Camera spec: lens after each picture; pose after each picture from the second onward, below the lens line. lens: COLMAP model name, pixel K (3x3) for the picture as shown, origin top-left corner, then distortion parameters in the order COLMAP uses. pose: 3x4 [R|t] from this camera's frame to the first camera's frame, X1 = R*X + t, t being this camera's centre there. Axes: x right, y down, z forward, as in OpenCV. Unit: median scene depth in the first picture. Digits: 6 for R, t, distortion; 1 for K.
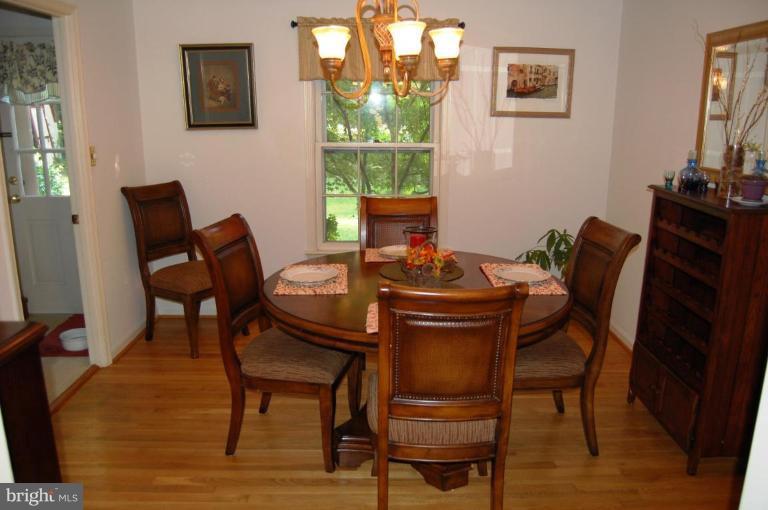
lens RADIAL K [[597.8, 0, 386.7], [0, 597.8, 255.4], [0, 0, 1]] dist [-0.085896, 0.028363]
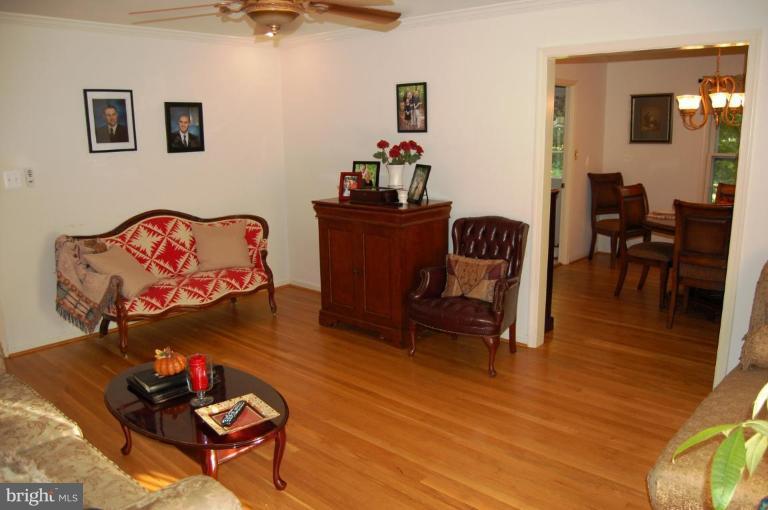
lens RADIAL K [[597.8, 0, 385.9], [0, 597.8, 256.2], [0, 0, 1]] dist [-0.085896, 0.028363]
pose [[0.721978, 0.129303, -0.679727, 0.381213], [-0.151365, 0.988104, 0.027191, 0.185707], [0.675157, 0.083255, 0.732961, -0.760256]]
